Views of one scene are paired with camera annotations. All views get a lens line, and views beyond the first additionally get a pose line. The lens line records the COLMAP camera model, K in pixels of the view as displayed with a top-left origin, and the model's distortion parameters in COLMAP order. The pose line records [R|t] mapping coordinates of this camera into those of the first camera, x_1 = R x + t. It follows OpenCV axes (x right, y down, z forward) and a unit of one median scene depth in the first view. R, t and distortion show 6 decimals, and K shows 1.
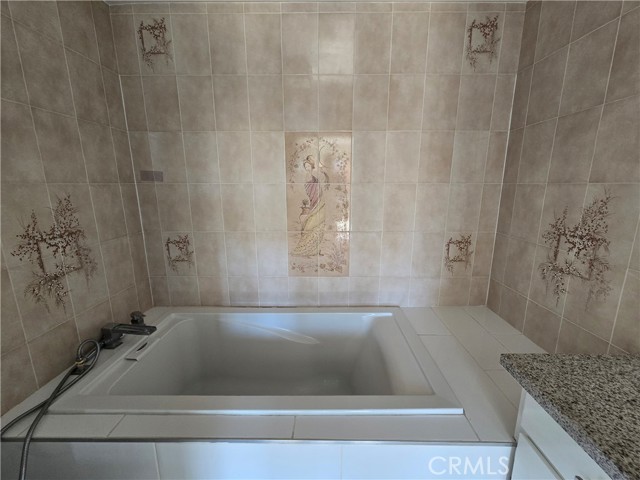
lens RADIAL K [[263.1, 0, 323.3], [0, 263.1, 239.3], [0, 0, 1]] dist [0.000513, 0.000279]
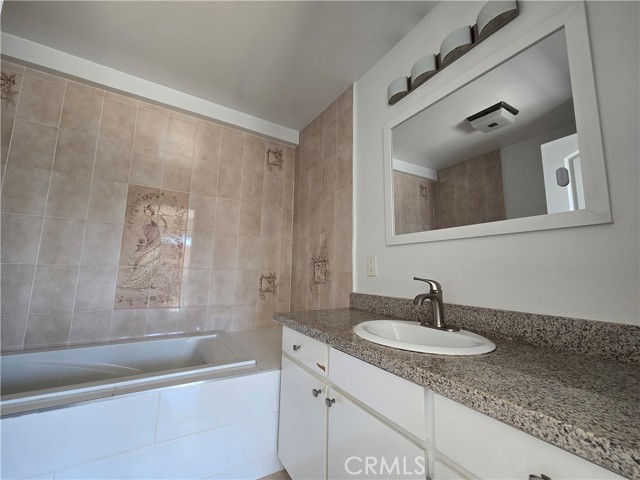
lens RADIAL K [[263.1, 0, 323.3], [0, 263.1, 239.3], [0, 0, 1]] dist [0.000513, 0.000279]
pose [[0.846603, 0.088783, 0.524767, 0.000780], [0.086336, 0.950020, -0.300014, 0.287413], [-0.525175, 0.299300, 0.796625, -0.384064]]
